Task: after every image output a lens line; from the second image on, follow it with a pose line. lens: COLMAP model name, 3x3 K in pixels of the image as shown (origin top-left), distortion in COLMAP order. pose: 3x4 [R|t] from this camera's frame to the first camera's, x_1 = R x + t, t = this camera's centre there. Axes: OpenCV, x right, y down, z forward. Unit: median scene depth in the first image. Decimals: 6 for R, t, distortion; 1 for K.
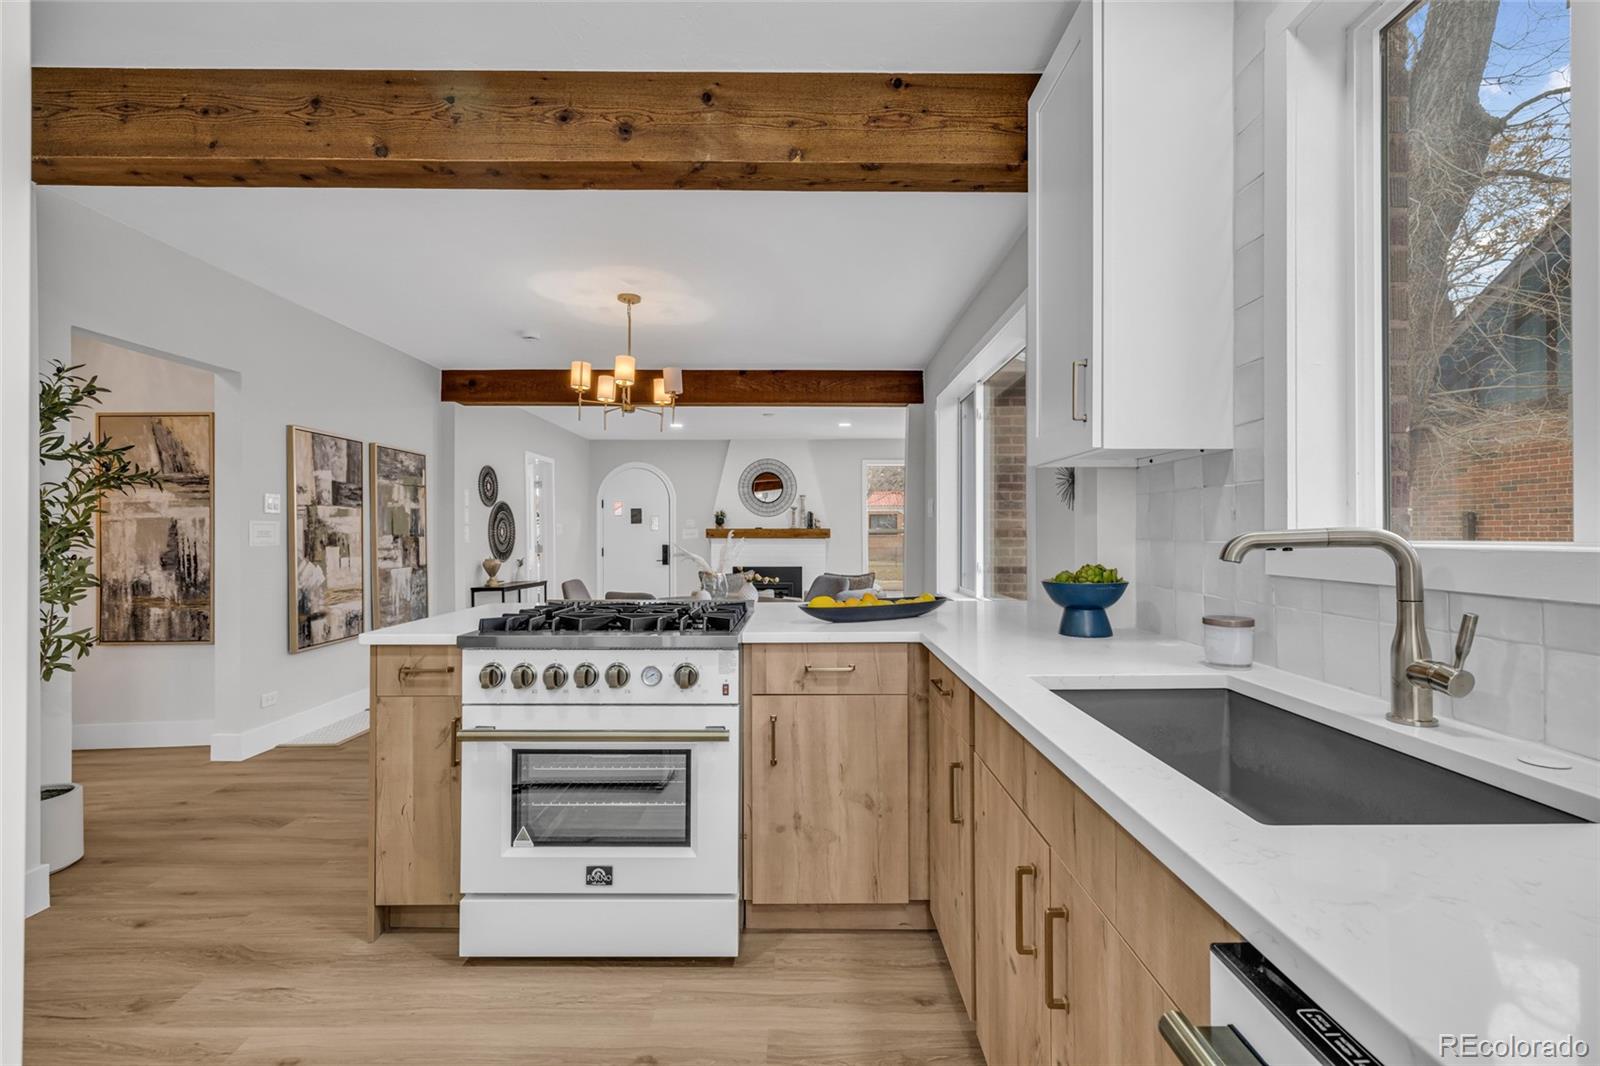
lens RADIAL K [[697.9, 0, 801.3], [0, 697.9, 530.7], [0, 0, 1]] dist [0.003736, 0.000272]
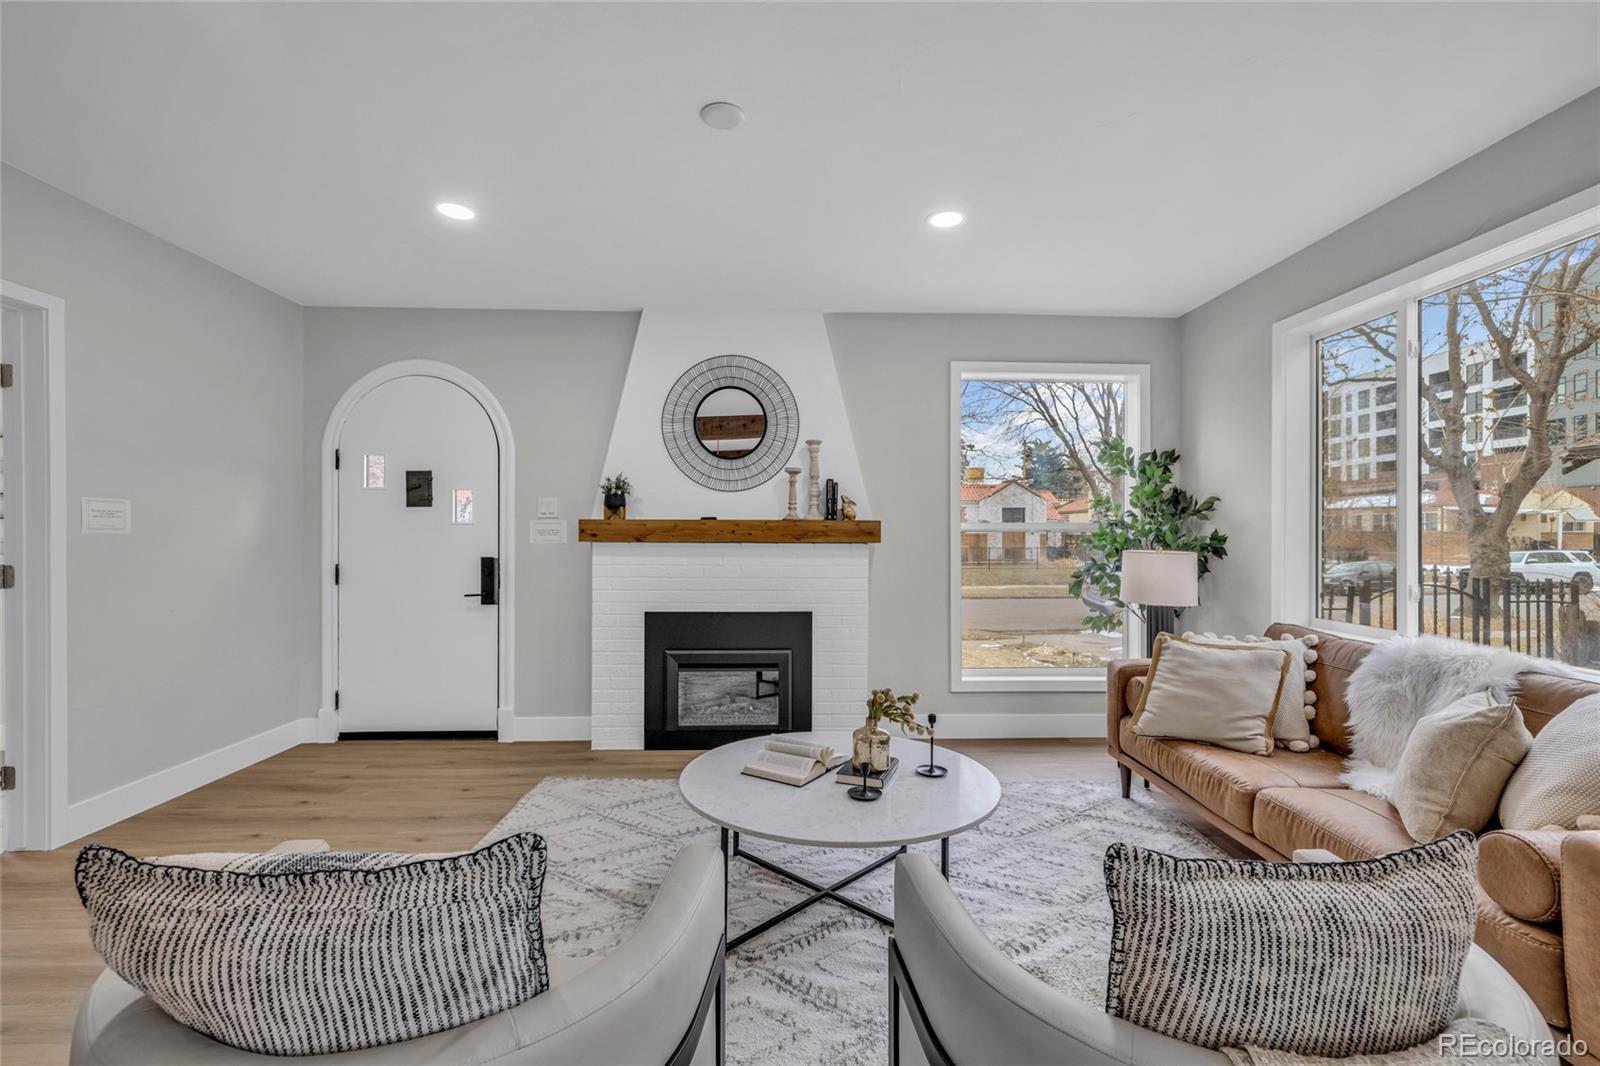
lens RADIAL K [[691.0, 0, 801.4], [0, 691.0, 529.7], [0, 0, 1]] dist [0.001261, -0.000357]
pose [[0.999521, 0.004191, 0.030652, -0.042906], [-0.004233, 0.999990, 0.001327, 0.005571], [-0.030646, -0.001456, 0.999529, 1.379629]]
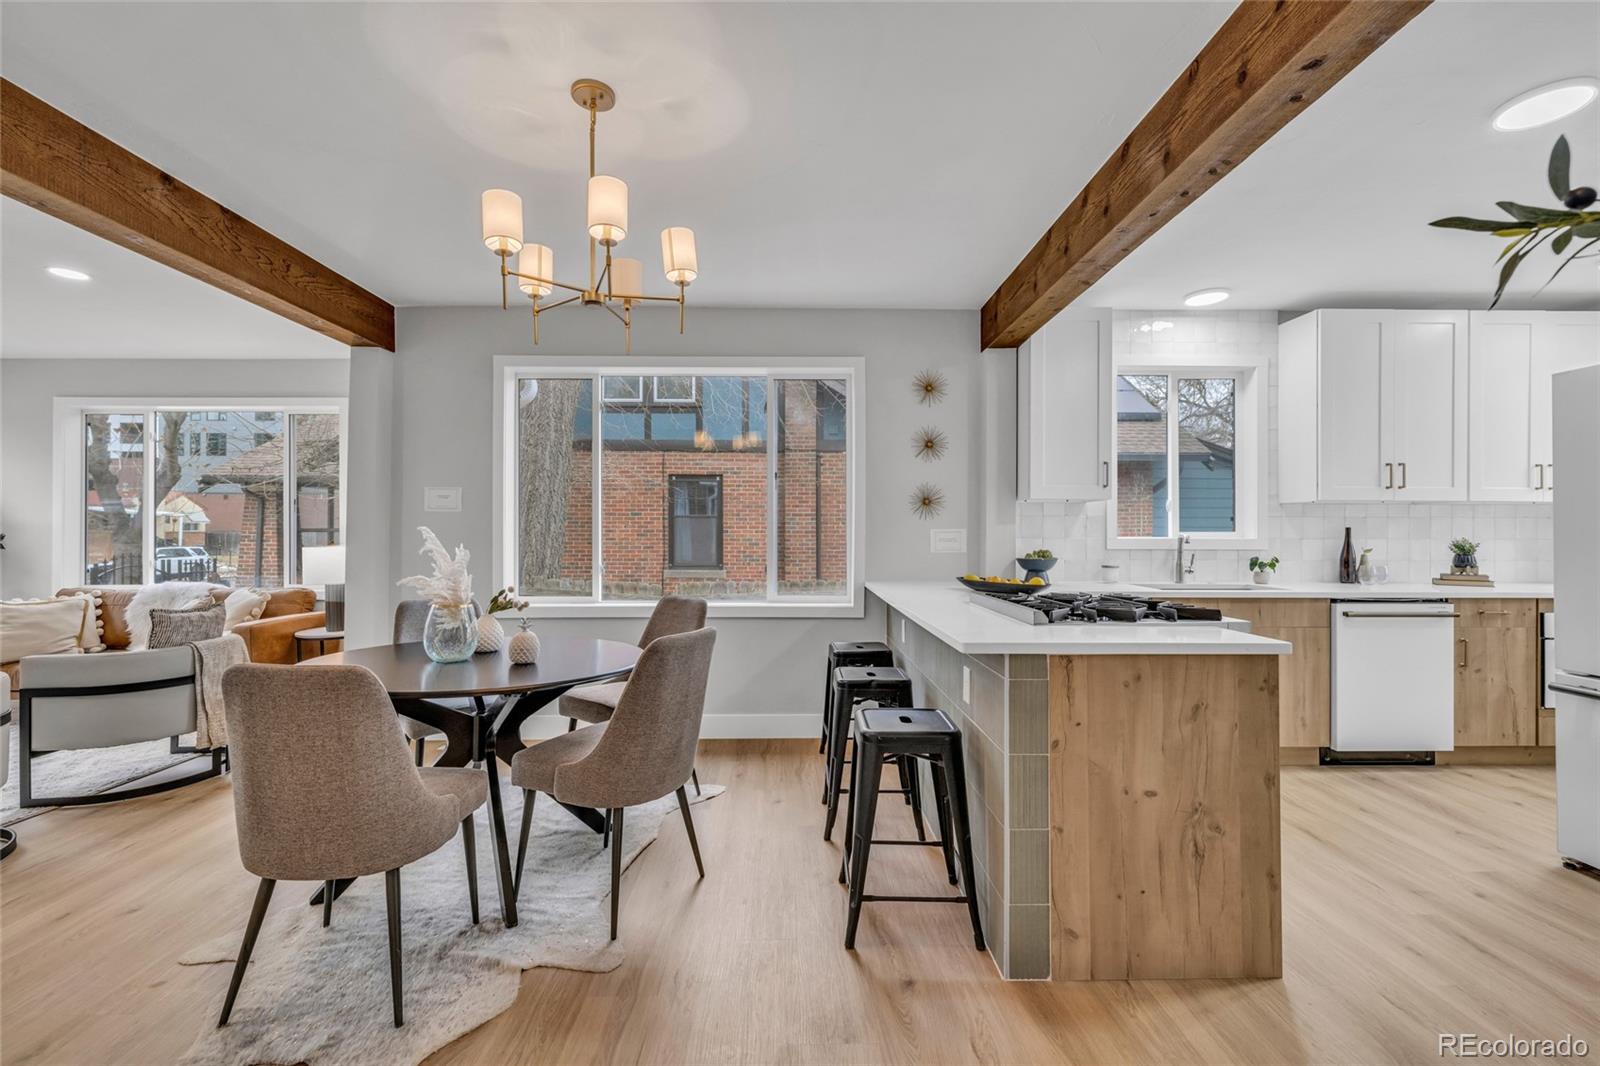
lens RADIAL K [[692.2, 0, 799.1], [0, 692.2, 531.1], [0, 0, 1]] dist [0.004415, 0.000212]
pose [[-0.024366, 0.005147, 0.999690, -0.773483], [-0.005757, 0.999969, -0.005289, 0.004308], [-0.999687, -0.005884, -0.024336, 0.843780]]
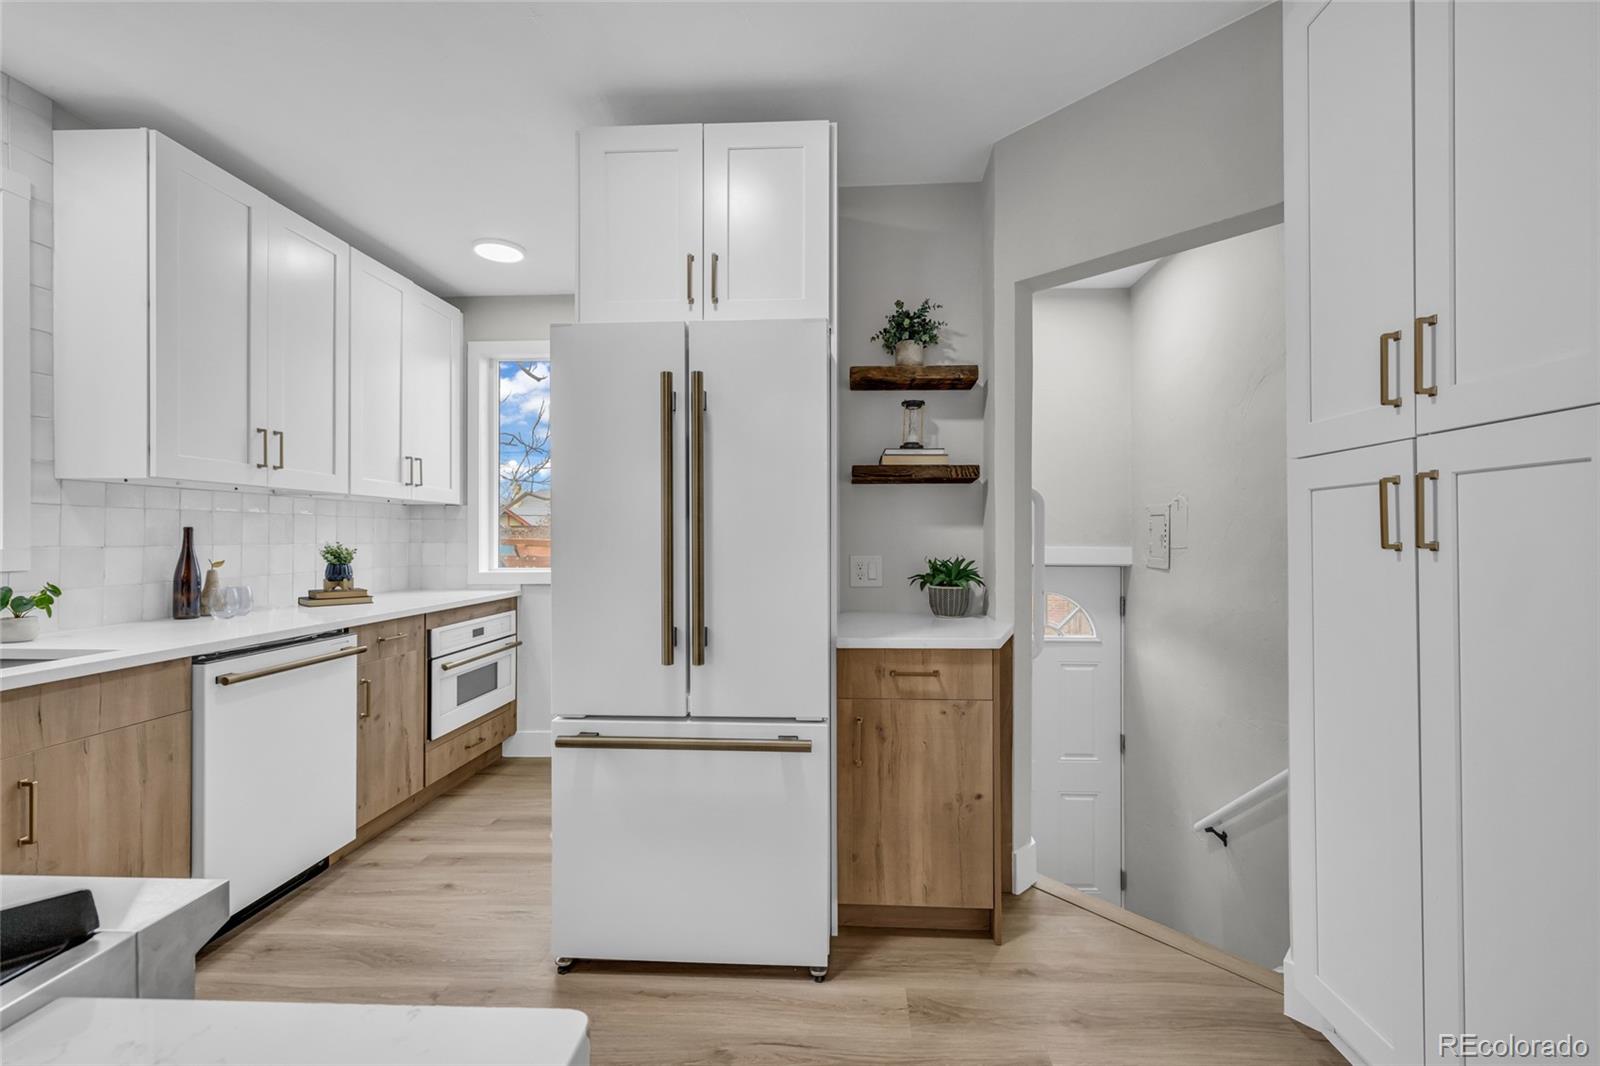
lens RADIAL K [[692.7, 0, 816.8], [0, 692.7, 533.6], [0, 0, 1]] dist [0.000328, -0.000018]
pose [[-0.999327, 0.004085, 0.036465, -0.360076], [0.003798, 0.999961, -0.007932, 0.001988], [-0.036496, -0.007788, -0.999303, 0.612018]]
